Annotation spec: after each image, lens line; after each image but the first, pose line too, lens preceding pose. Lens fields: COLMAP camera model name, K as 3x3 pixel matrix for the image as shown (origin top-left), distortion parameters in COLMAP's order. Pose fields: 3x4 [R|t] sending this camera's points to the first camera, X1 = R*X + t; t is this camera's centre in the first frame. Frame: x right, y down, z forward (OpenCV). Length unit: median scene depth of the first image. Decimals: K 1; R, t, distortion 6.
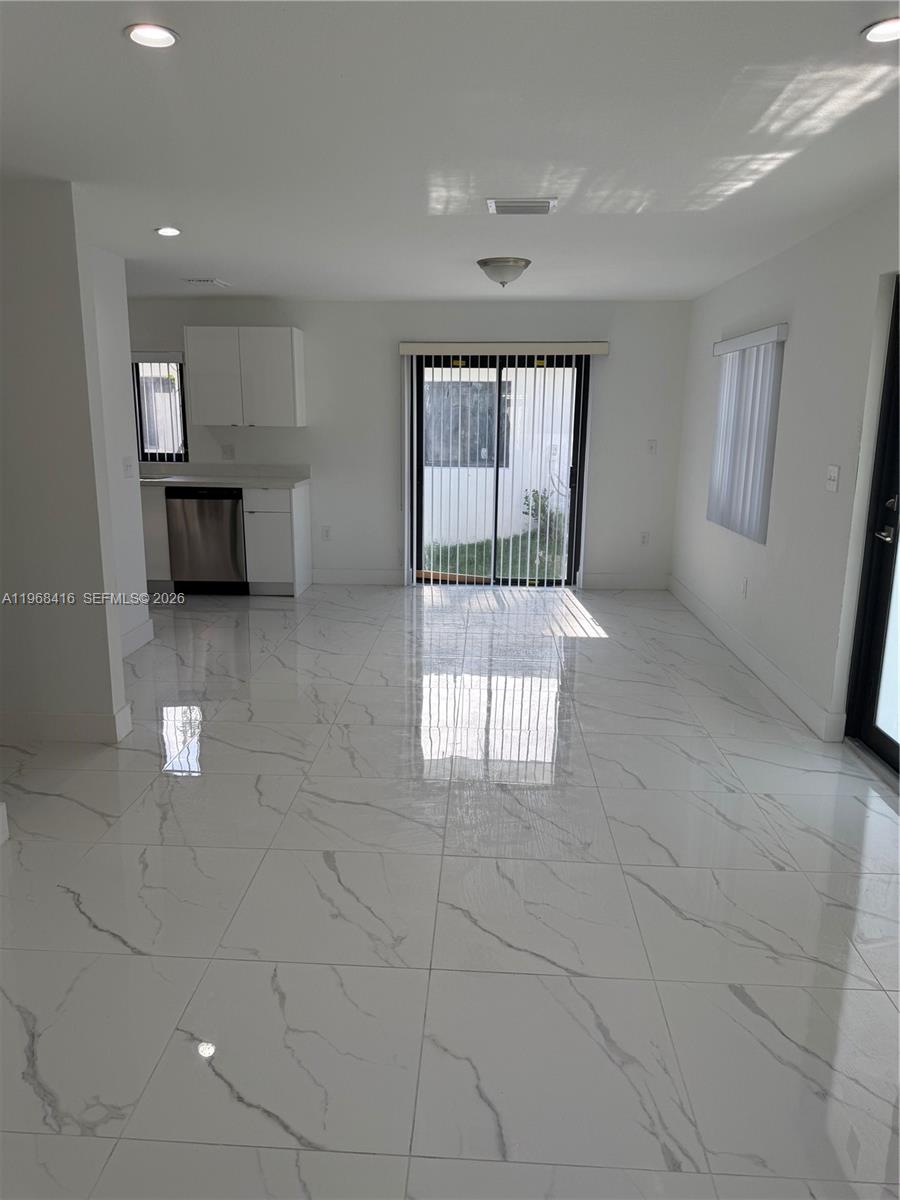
lens RADIAL K [[844.9, 0, 450.0], [0, 844.9, 600.0], [0, 0, 1]] dist [0.171289, -0.253338]
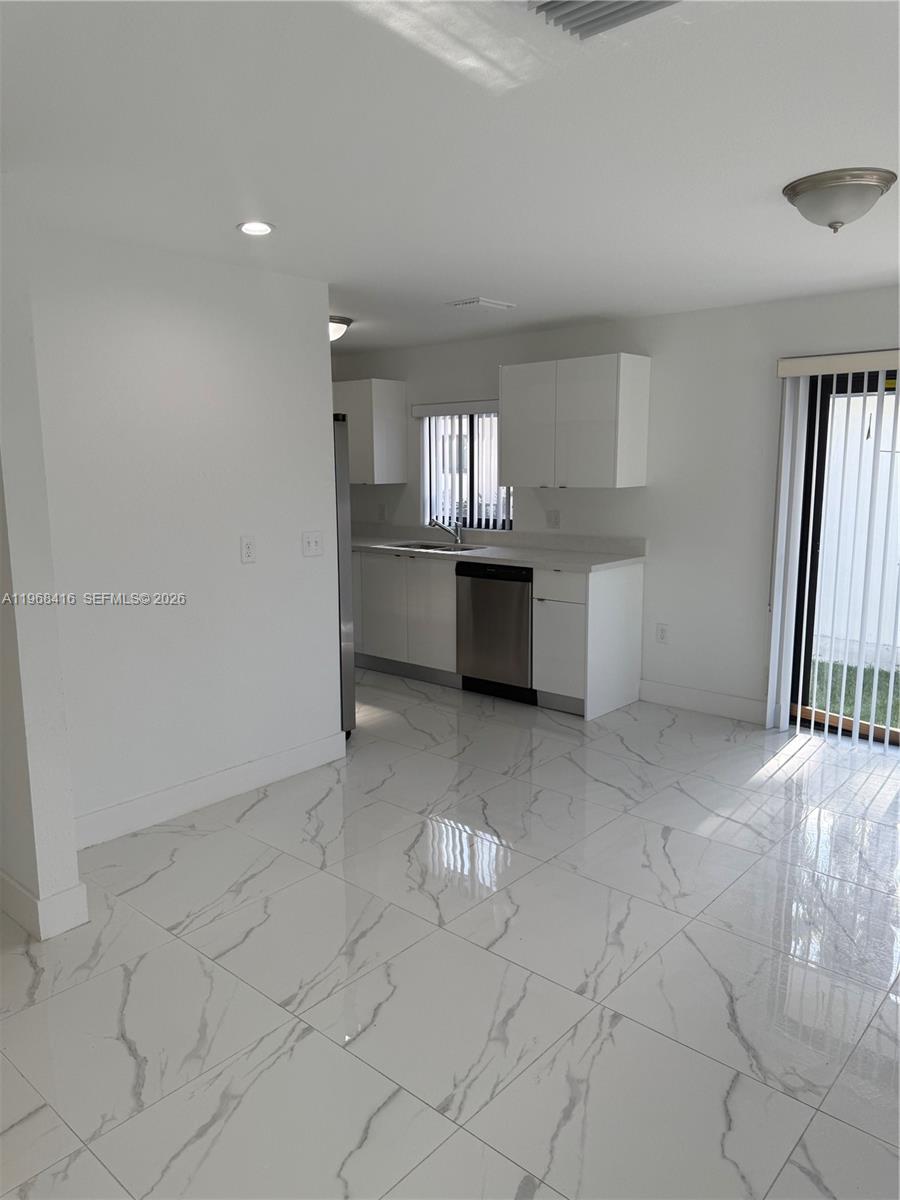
lens RADIAL K [[844.9, 0, 450.0], [0, 844.9, 600.0], [0, 0, 1]] dist [0.171289, -0.253338]
pose [[0.778950, 0.089398, -0.620681, 0.168758], [-0.121065, 0.992604, -0.008969, -0.084484], [0.615289, 0.082129, 0.784012, 0.351957]]
